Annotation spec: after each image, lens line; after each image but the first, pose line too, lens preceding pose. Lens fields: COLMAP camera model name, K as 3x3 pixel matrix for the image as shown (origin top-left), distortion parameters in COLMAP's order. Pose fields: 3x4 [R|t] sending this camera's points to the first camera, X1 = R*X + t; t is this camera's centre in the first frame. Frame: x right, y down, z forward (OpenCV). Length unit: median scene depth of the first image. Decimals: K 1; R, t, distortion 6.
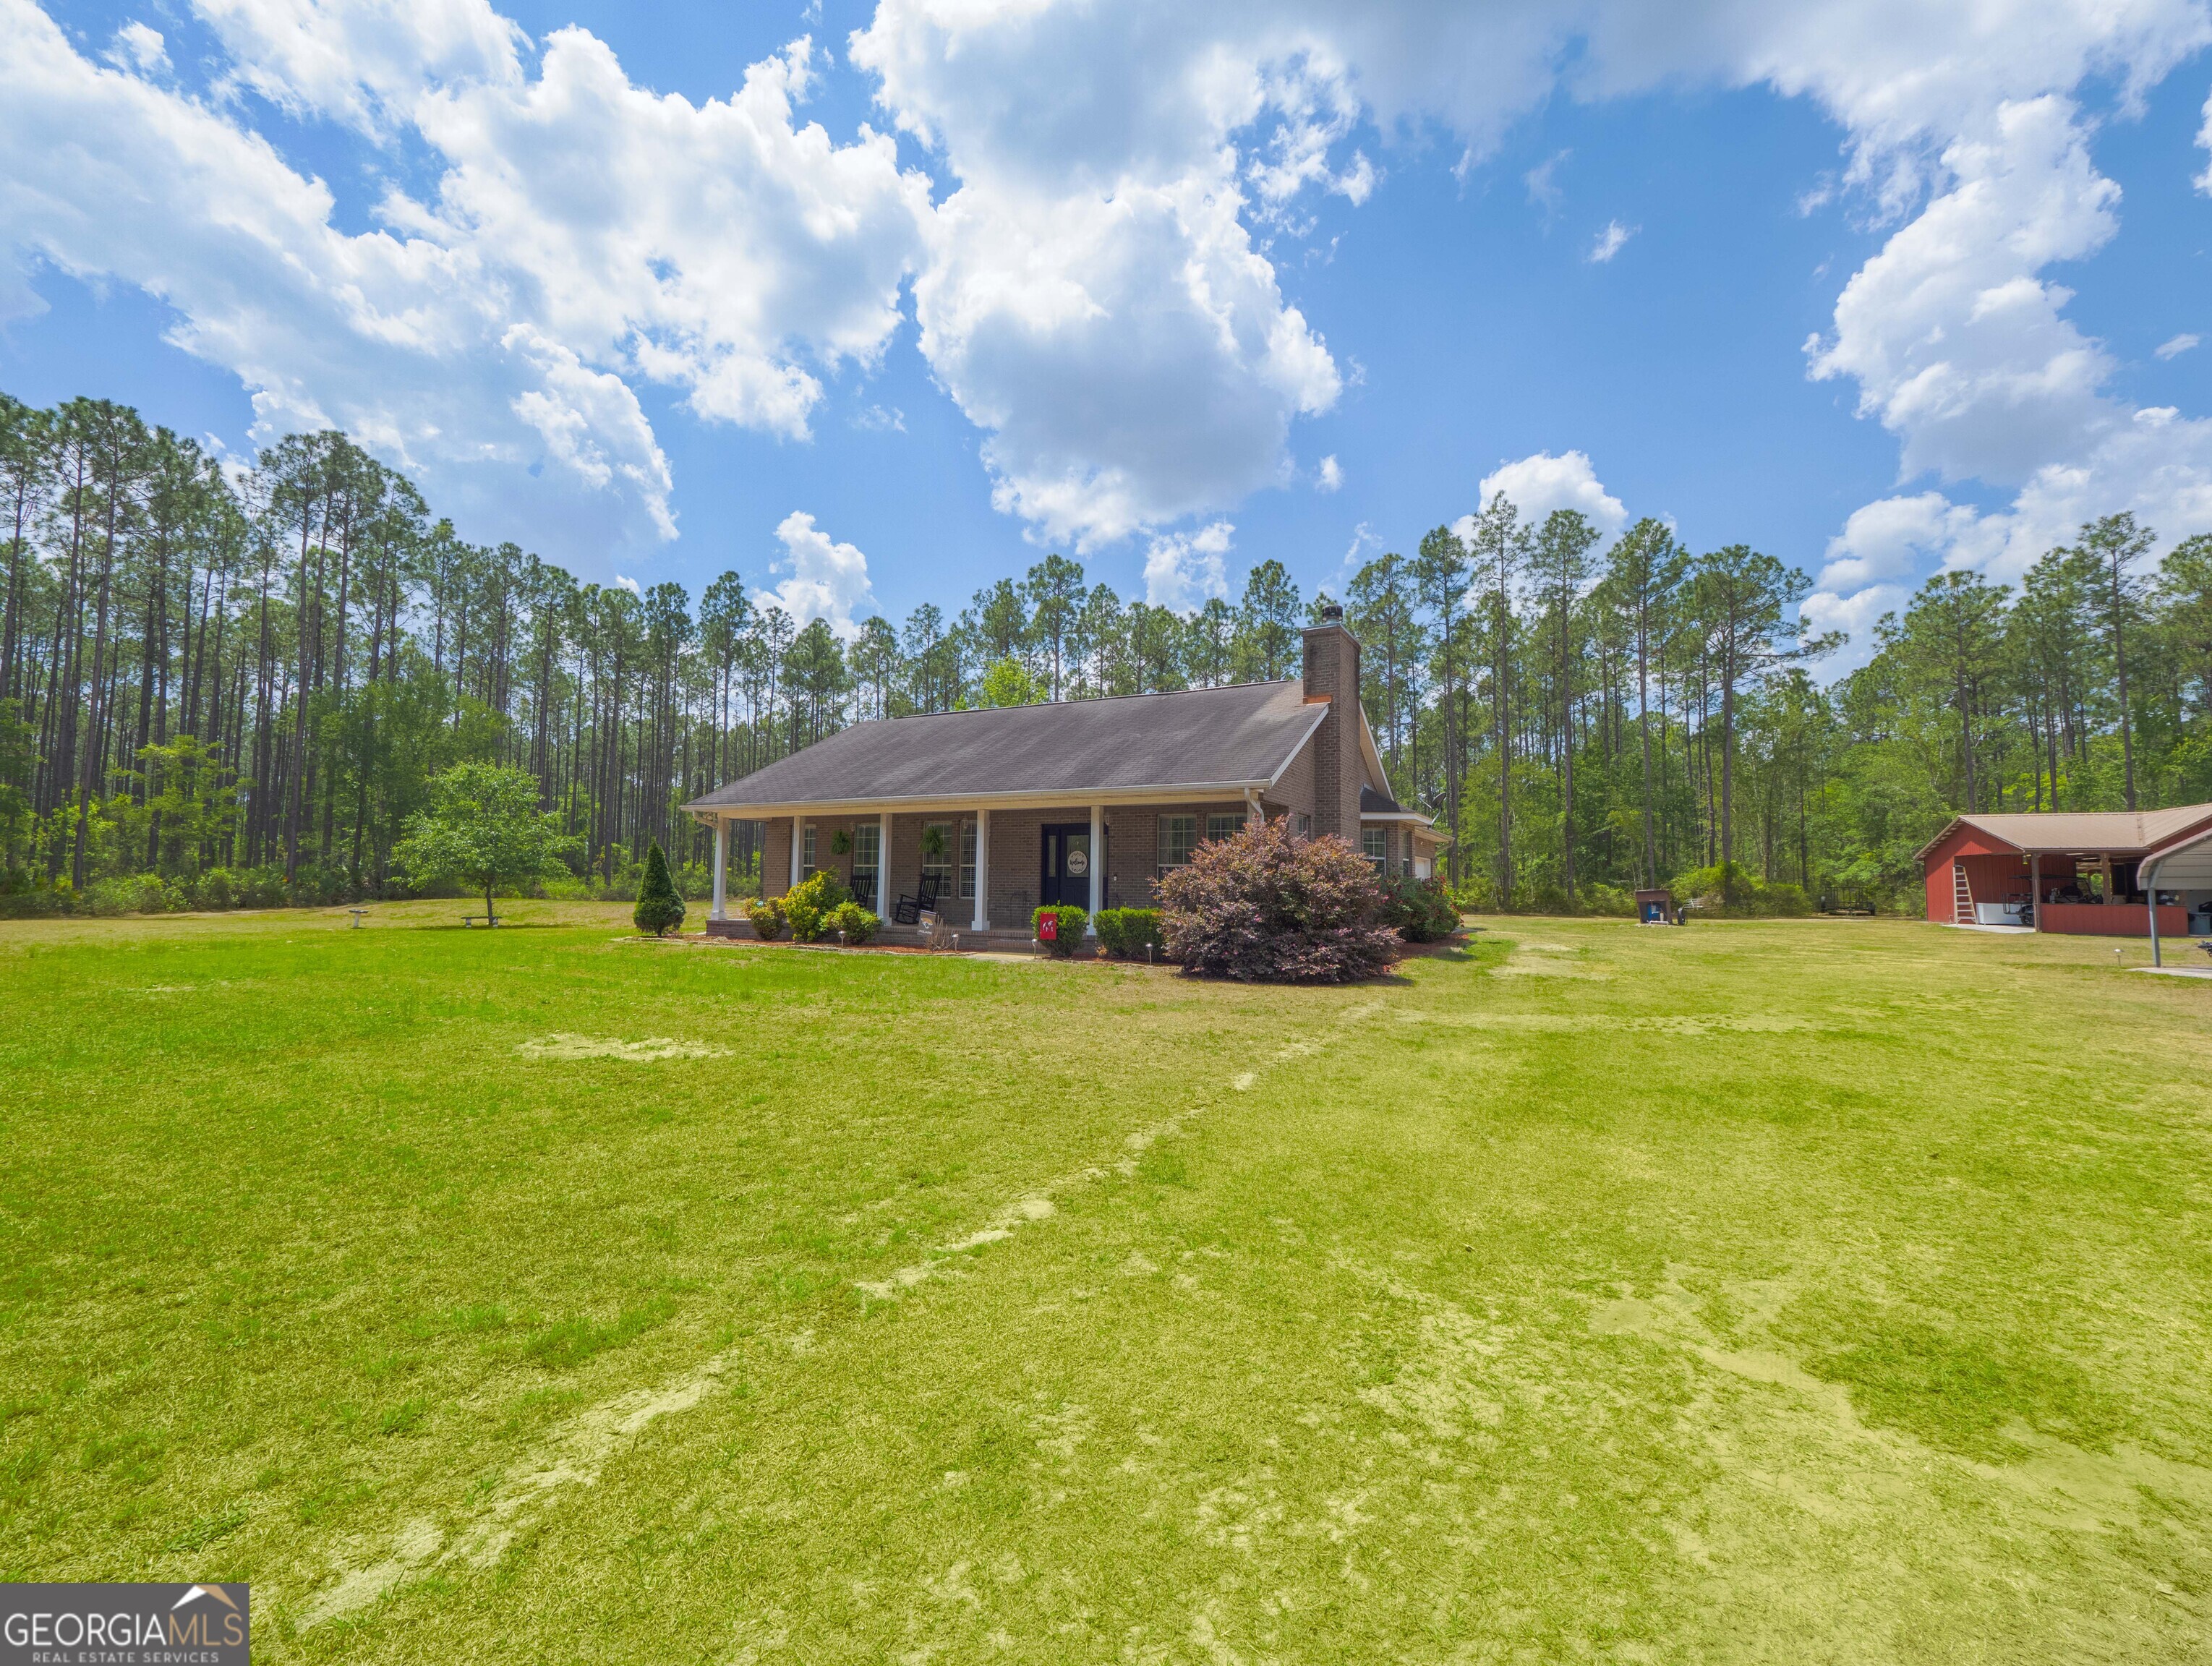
lens RADIAL K [[929.4, 0, 1116.1], [0, 929.4, 829.0], [0, 0, 1]] dist [0.002875, -0.001532]
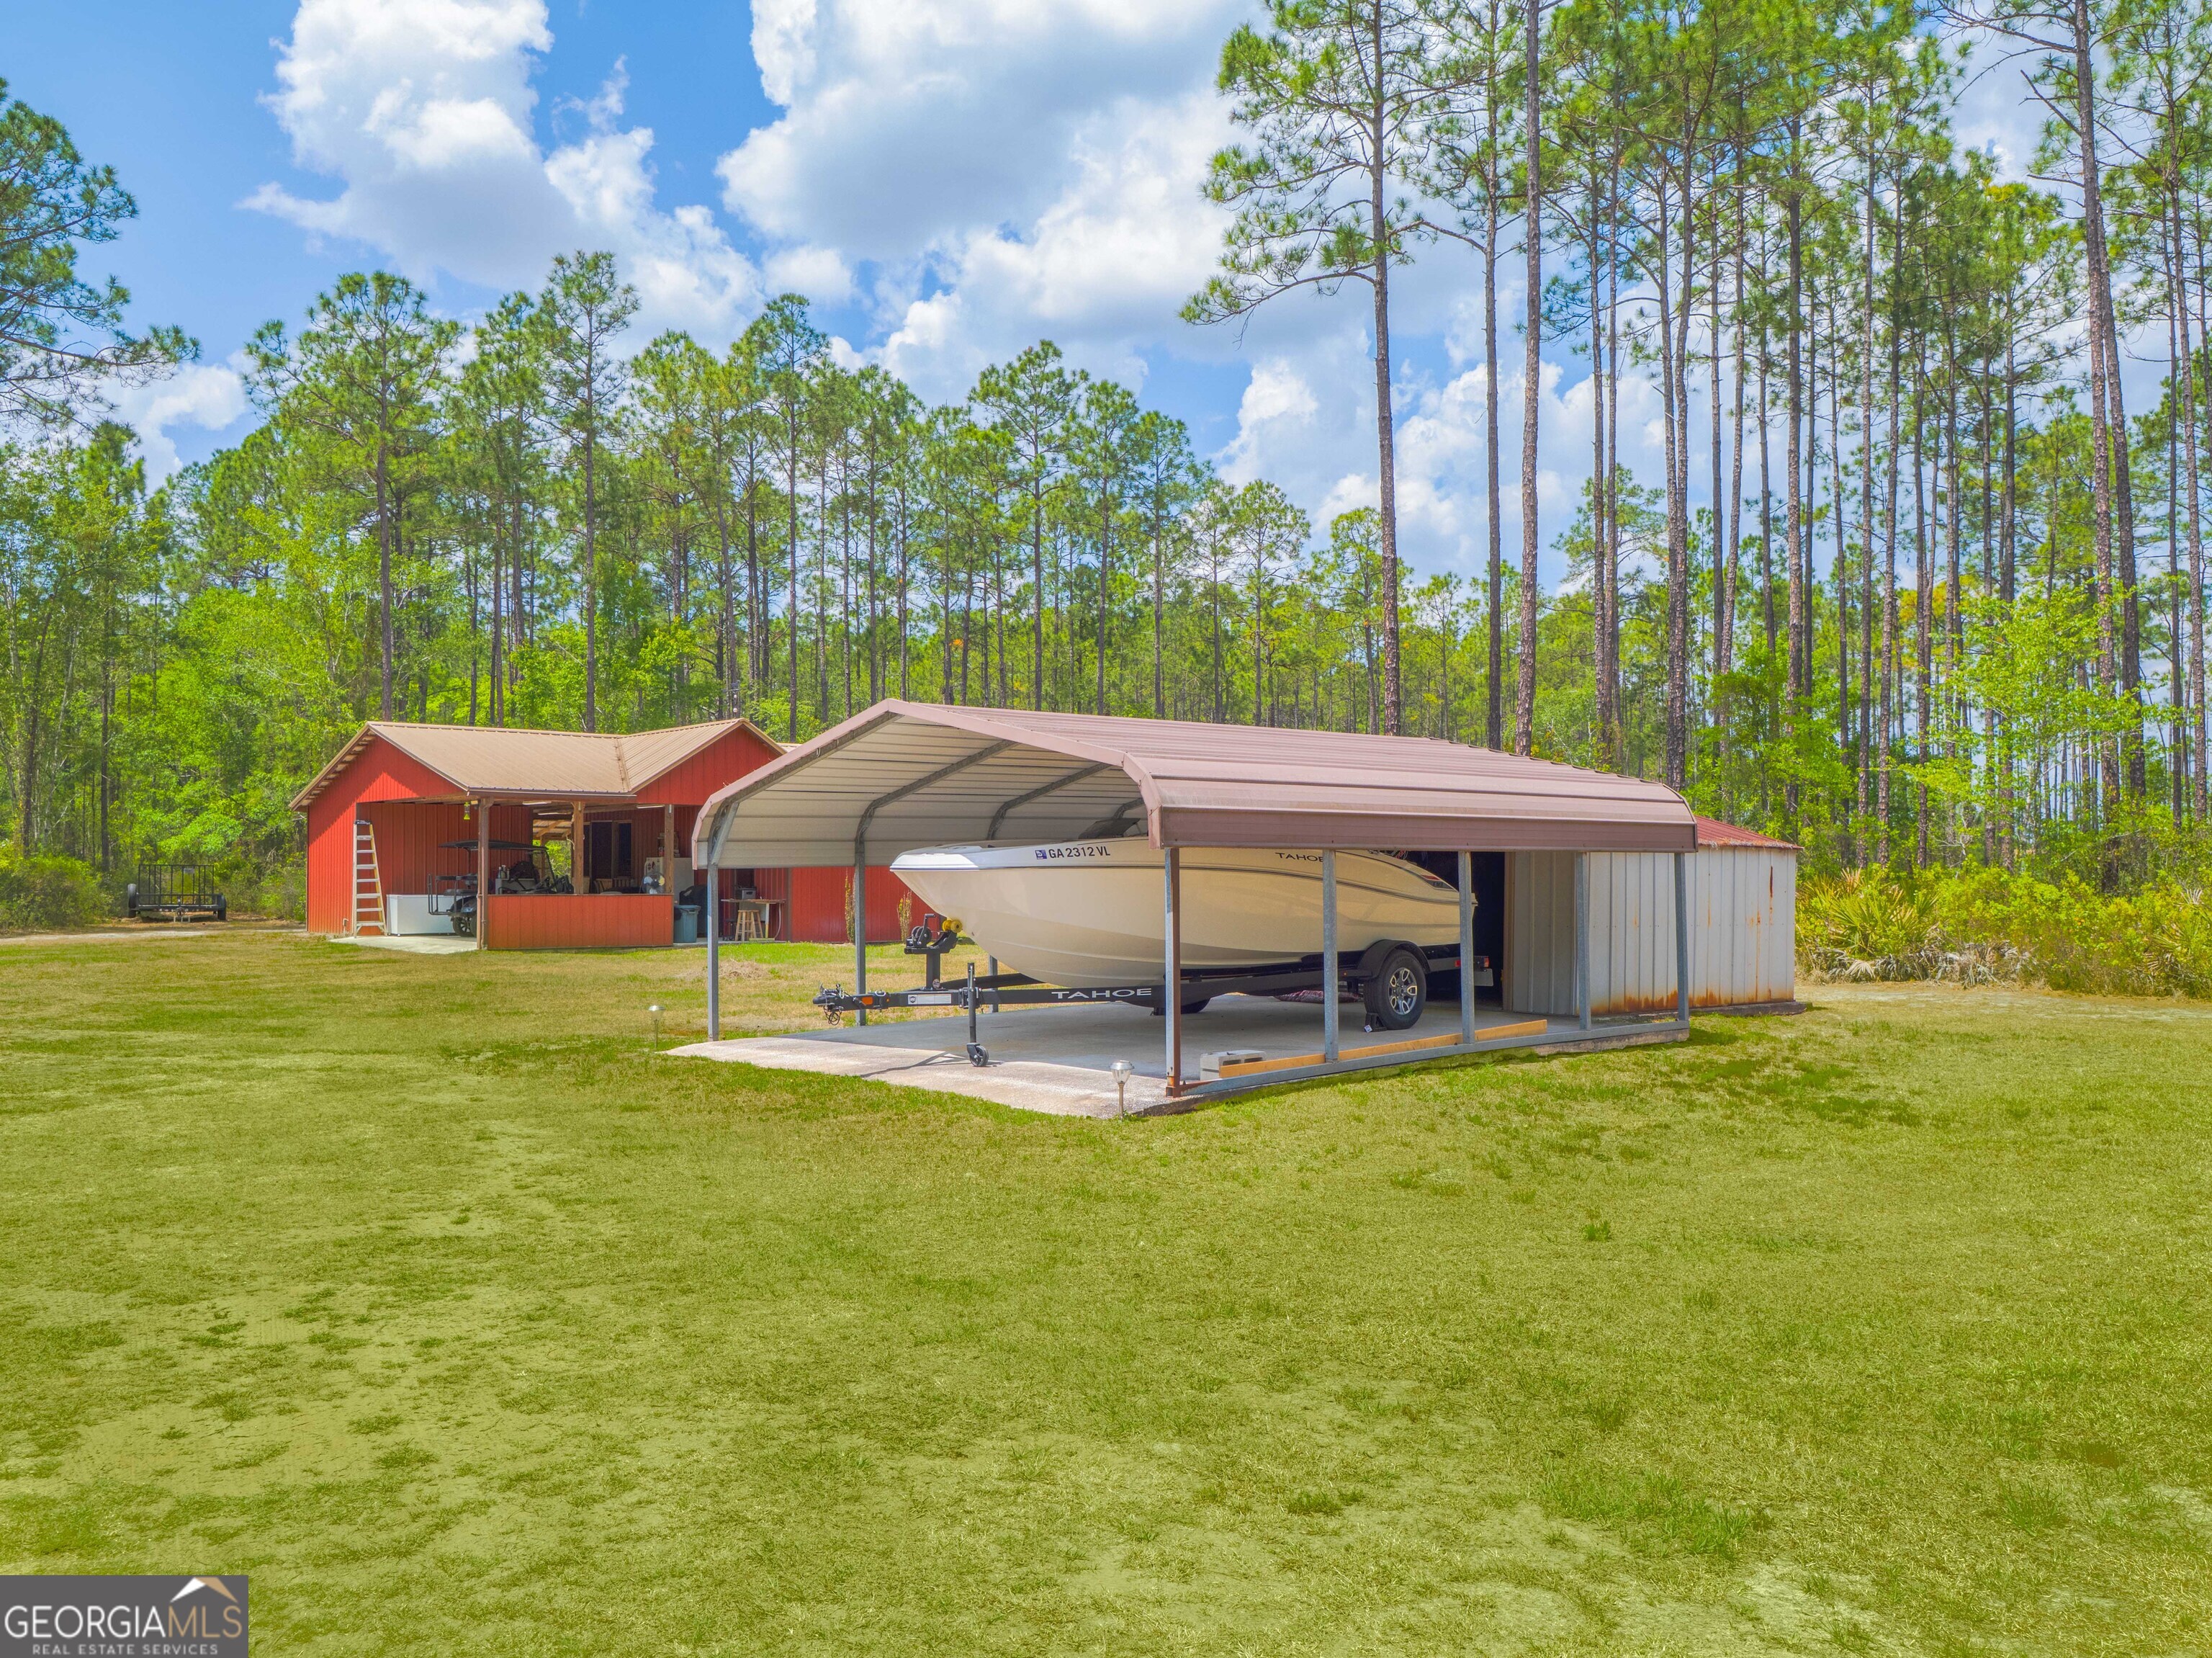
lens RADIAL K [[1769.9, 0, 1090.6], [0, 1769.9, 833.4], [0, 0, 1]] dist [0.011076, 0.005936]
pose [[0.429402, 0.011773, 0.903037, 0.151563], [-0.051769, 0.998592, 0.011598, 0.010568], [-0.901629, -0.051730, 0.429406, 0.169676]]
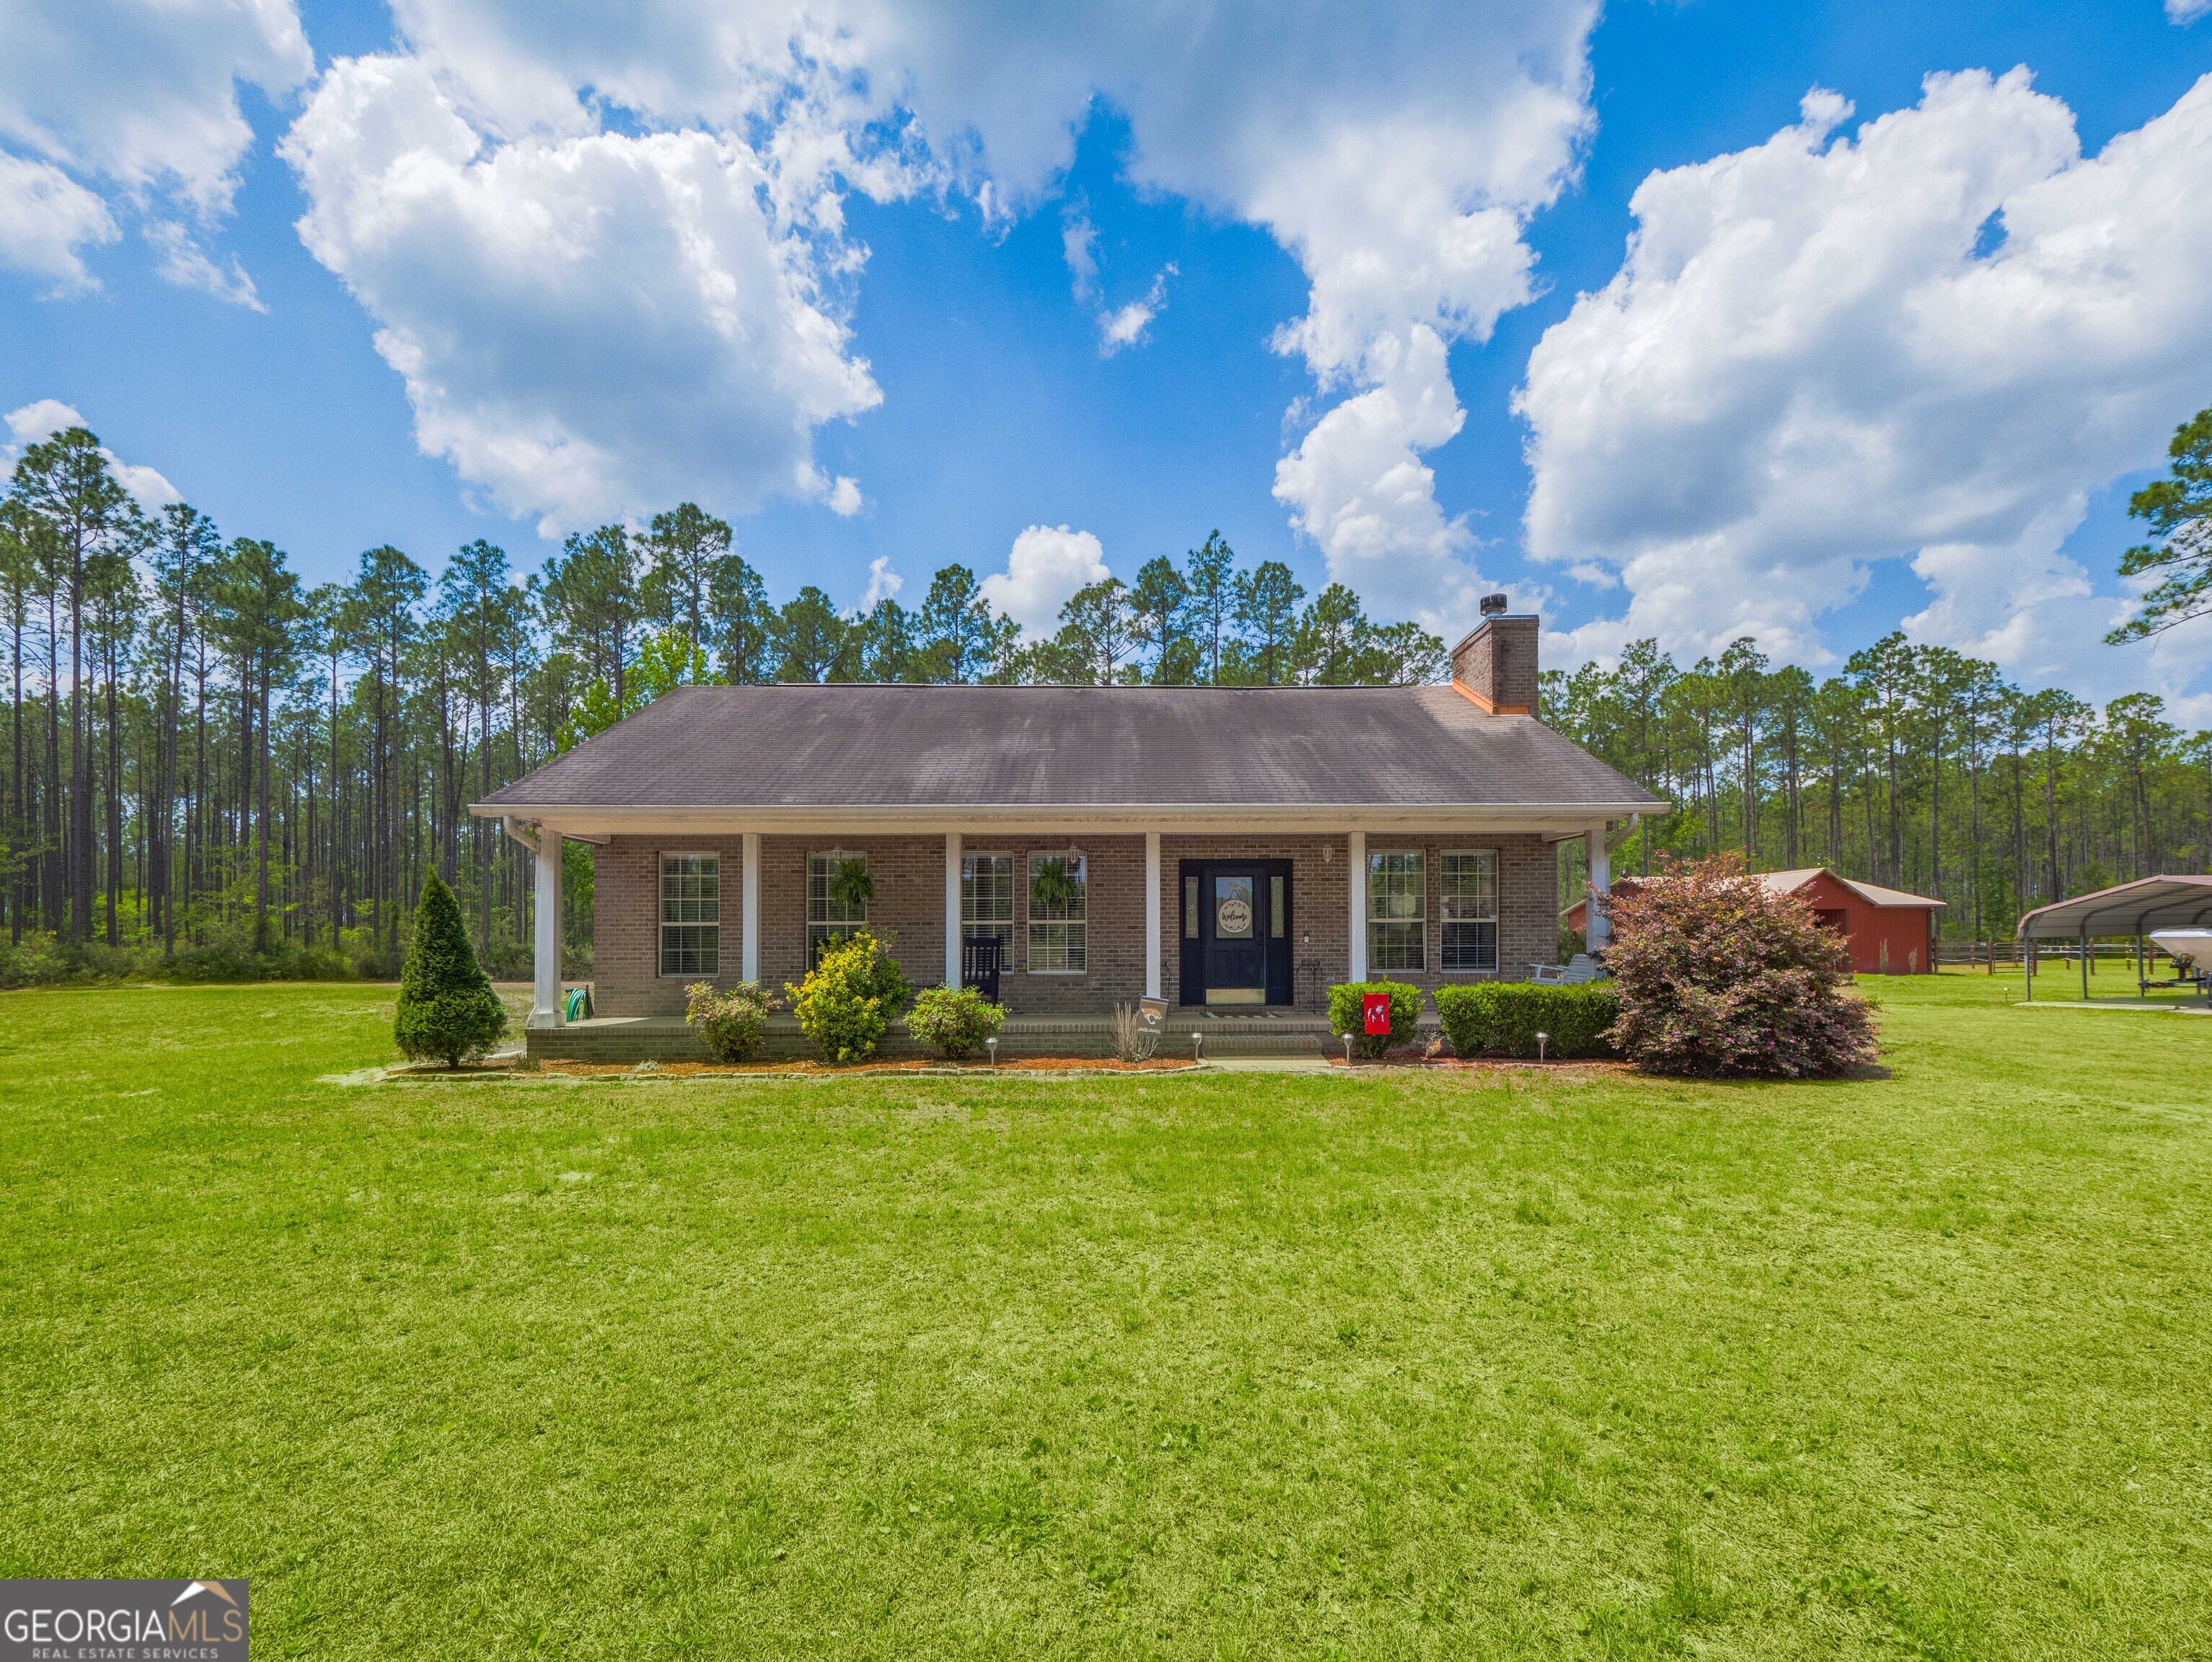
lens RADIAL K [[929.5, 0, 1112.4], [0, 929.5, 933.1], [0, 0, 1]] dist [0.002875, -0.001532]
pose [[0.875030, -0.013417, 0.483882, -0.191852], [-0.019892, 0.997775, 0.063637, 0.002770], [-0.483659, -0.065309, 0.872816, 0.182097]]
